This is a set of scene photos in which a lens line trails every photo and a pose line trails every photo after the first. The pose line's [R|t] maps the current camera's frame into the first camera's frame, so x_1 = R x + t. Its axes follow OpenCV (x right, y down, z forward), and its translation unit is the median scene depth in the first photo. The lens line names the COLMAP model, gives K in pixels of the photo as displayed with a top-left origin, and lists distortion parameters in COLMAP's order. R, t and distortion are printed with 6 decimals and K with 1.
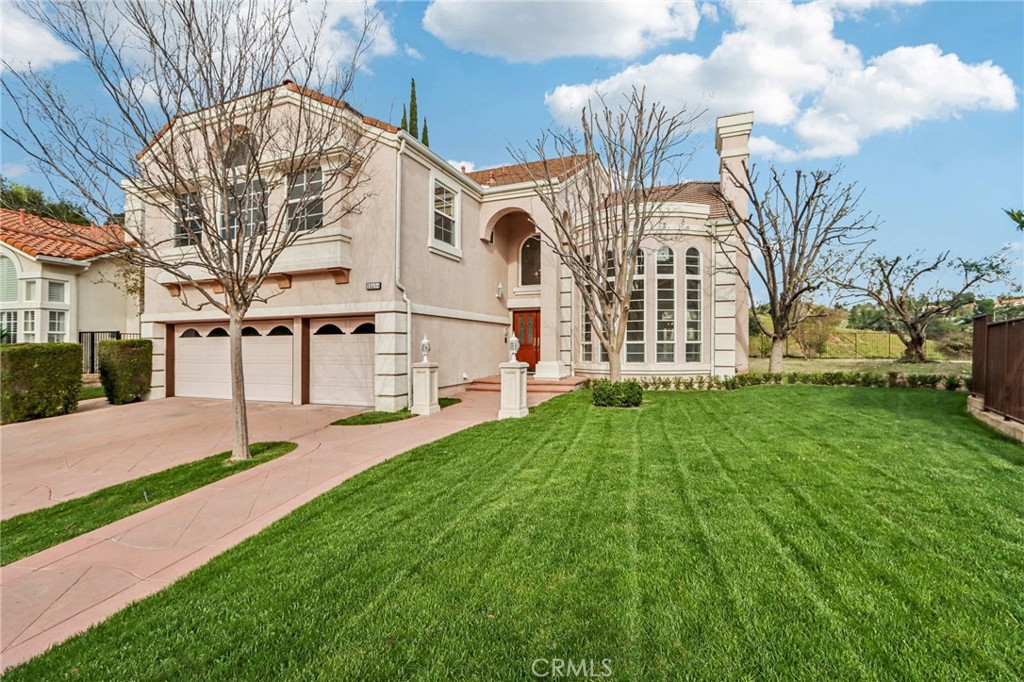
lens RADIAL K [[479.1, 0, 509.1], [0, 479.1, 345.7], [0, 0, 1]] dist [-0.013519, 0.001342]
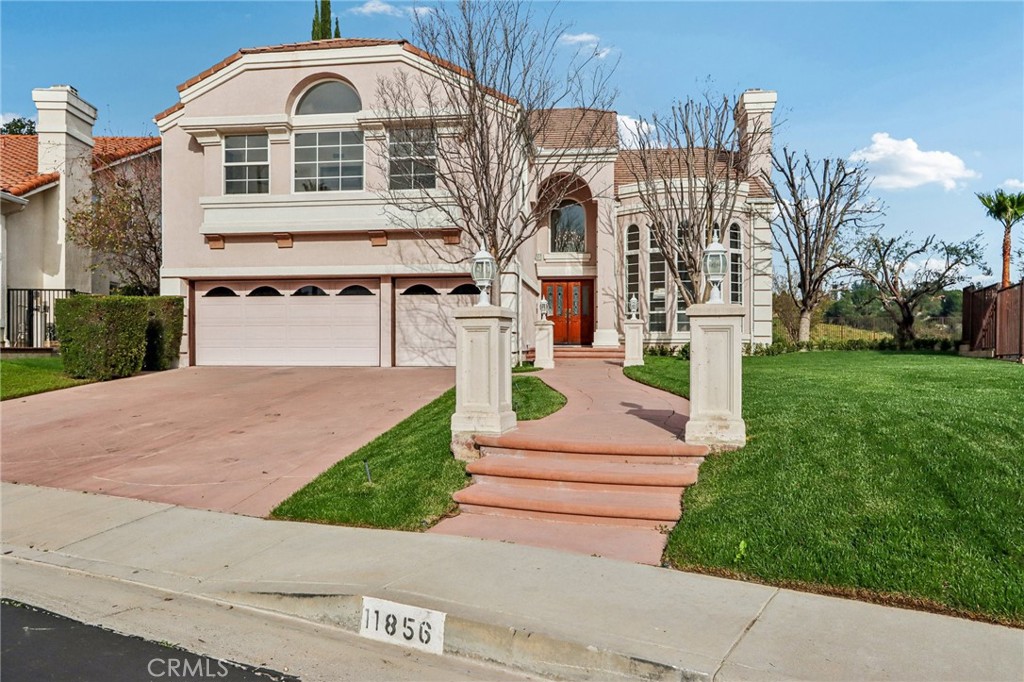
lens RADIAL K [[762.3, 0, 512.0], [0, 762.3, 341.0], [0, 0, 1]] dist [0.004896, 0.005017]
pose [[0.964512, 0.008700, 0.263897, -0.523457], [-0.005575, 0.999905, -0.012590, 0.077484], [-0.263982, 0.010672, 0.964469, -0.479985]]
